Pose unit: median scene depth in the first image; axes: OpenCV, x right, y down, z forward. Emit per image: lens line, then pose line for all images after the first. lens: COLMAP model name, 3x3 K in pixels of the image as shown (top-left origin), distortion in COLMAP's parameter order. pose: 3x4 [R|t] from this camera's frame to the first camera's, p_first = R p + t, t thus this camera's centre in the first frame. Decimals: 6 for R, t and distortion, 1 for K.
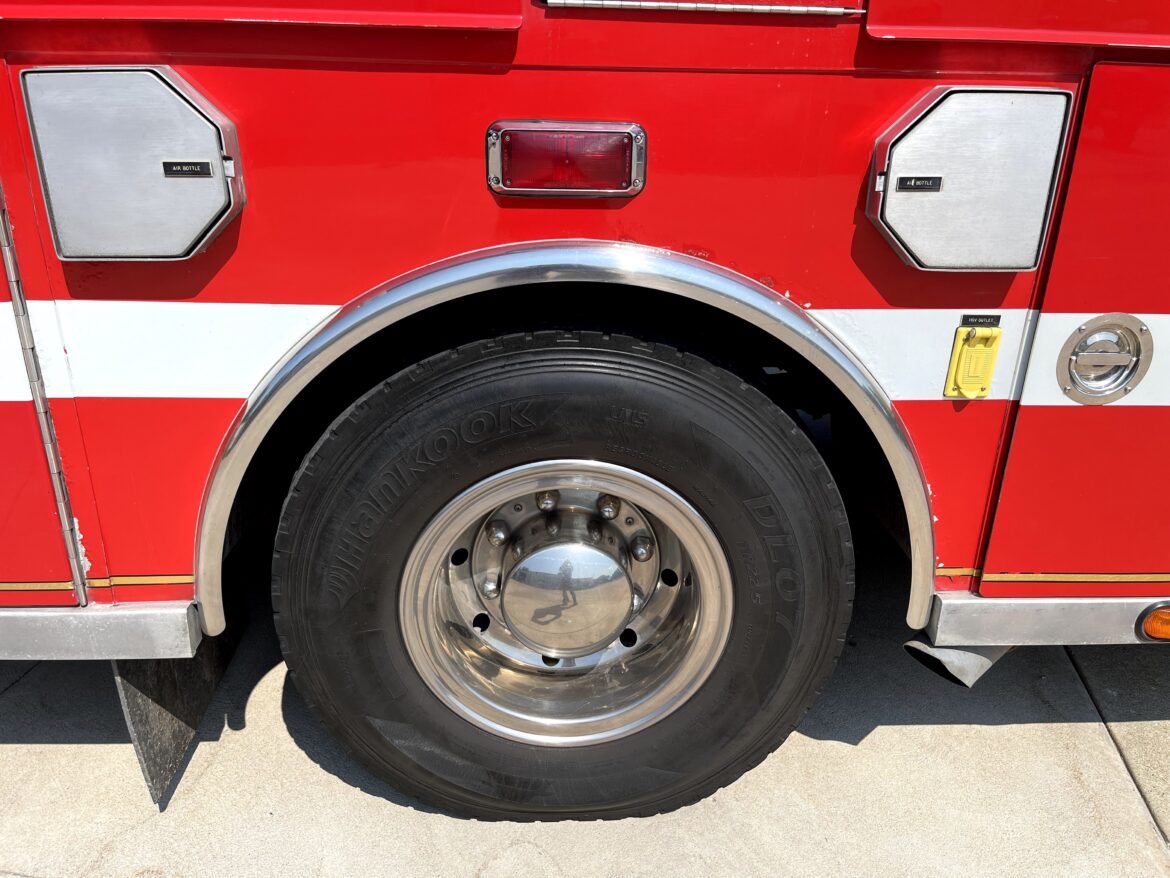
lens RADIAL K [[896.6, 0, 585.0], [0, 896.6, 439.0], [0, 0, 1]] dist [0.056647, -0.083947]
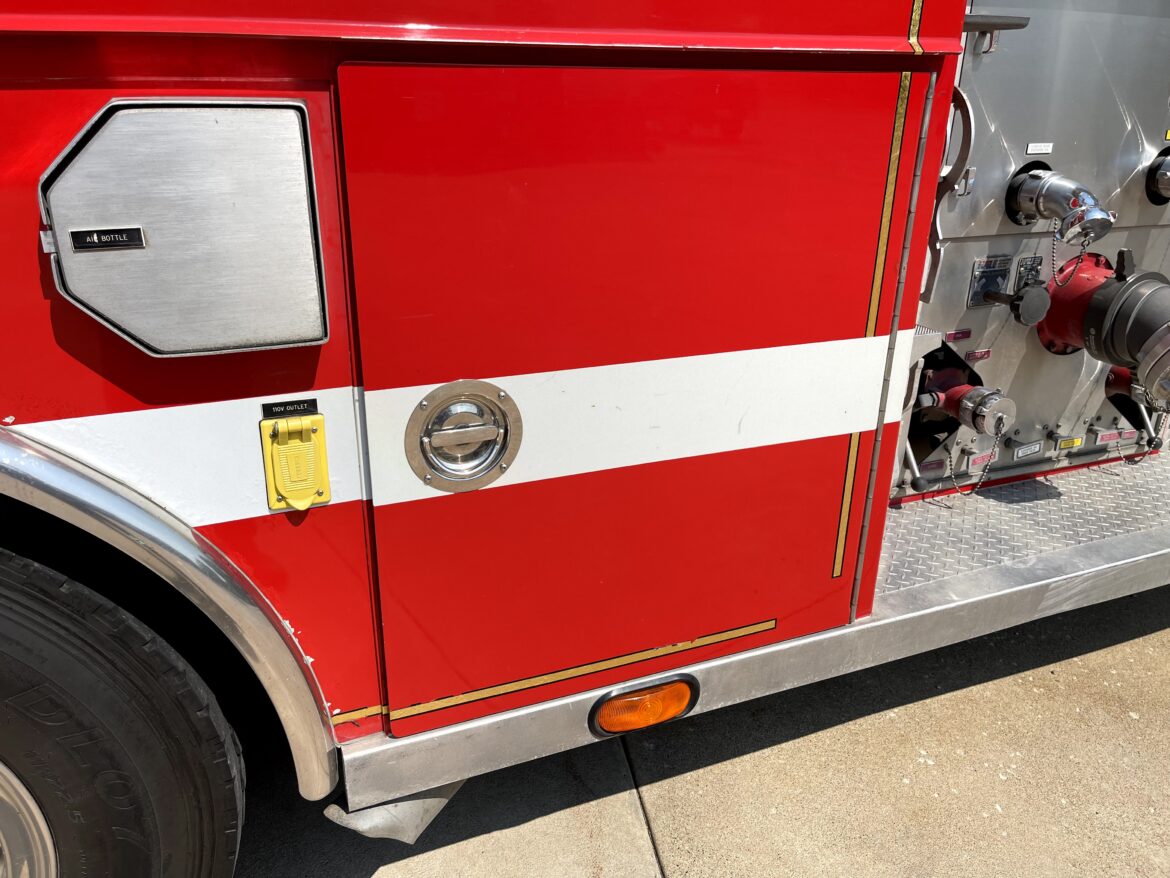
lens RADIAL K [[896.6, 0, 585.0], [0, 896.6, 439.0], [0, 0, 1]] dist [0.056647, -0.083947]
pose [[0.940368, -0.132057, 0.313479, 0.421205], [0.133857, 0.990873, 0.015877, -0.083457], [-0.312715, 0.027031, 0.949462, 0.209636]]
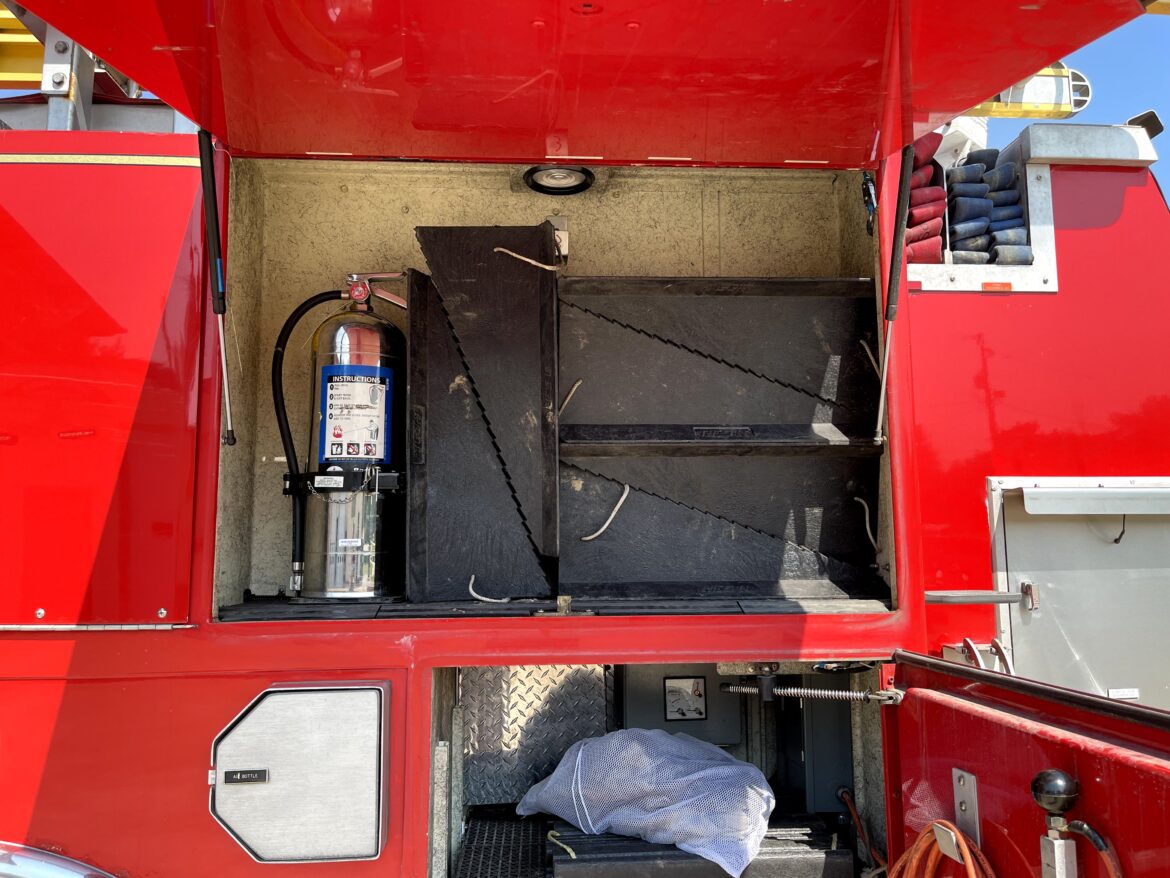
lens RADIAL K [[884.1, 0, 585.0], [0, 884.1, 439.0], [0, 0, 1]] dist [0.022396, -0.010149]
pose [[0.999343, -0.023644, 0.027478, 0.658523], [0.034168, 0.867578, -0.496126, -0.086218], [-0.012109, 0.496739, 0.867815, -0.082186]]
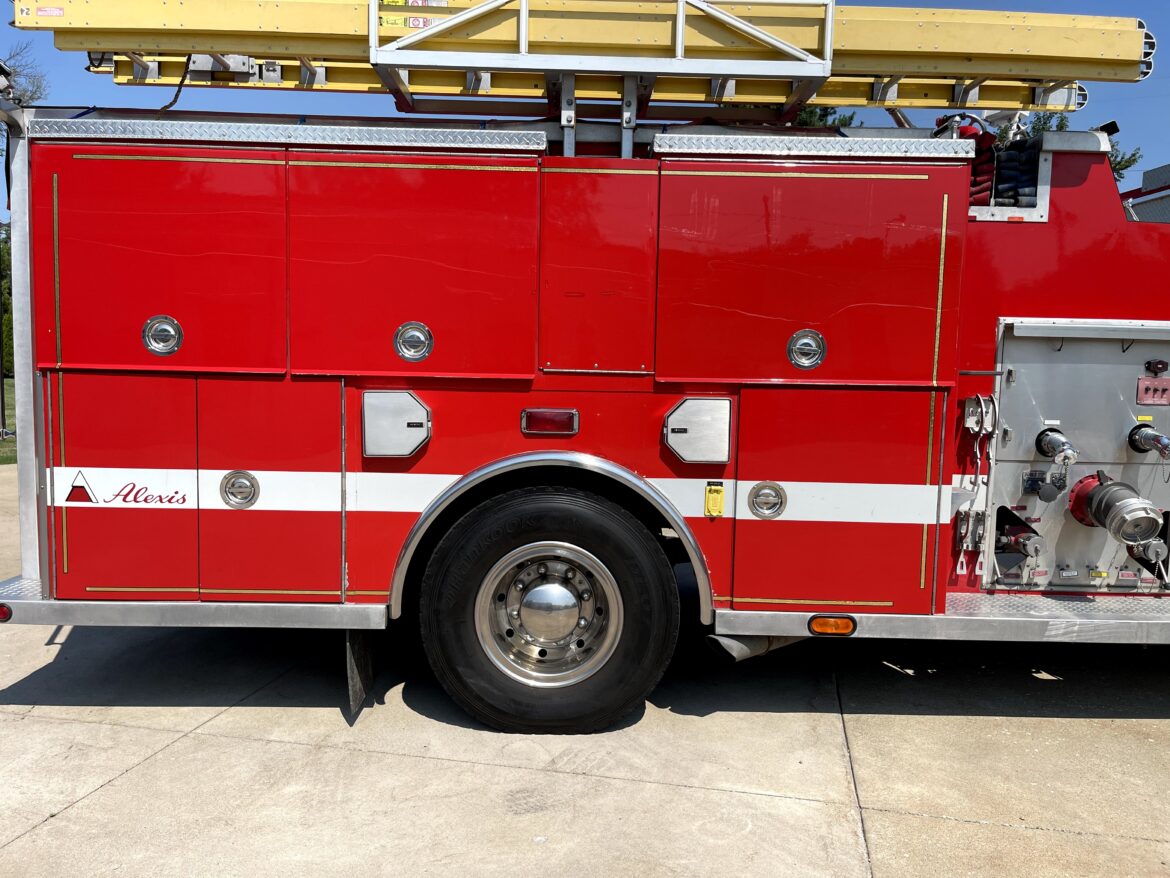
lens RADIAL K [[896.6, 0, 585.0], [0, 896.6, 439.0], [0, 0, 1]] dist [0.056647, -0.083947]
pose [[0.999571, 0.003735, -0.029045, 0.146348], [-0.012181, 0.954984, -0.296406, 0.481405], [0.026630, 0.296633, 0.954620, -1.393114]]
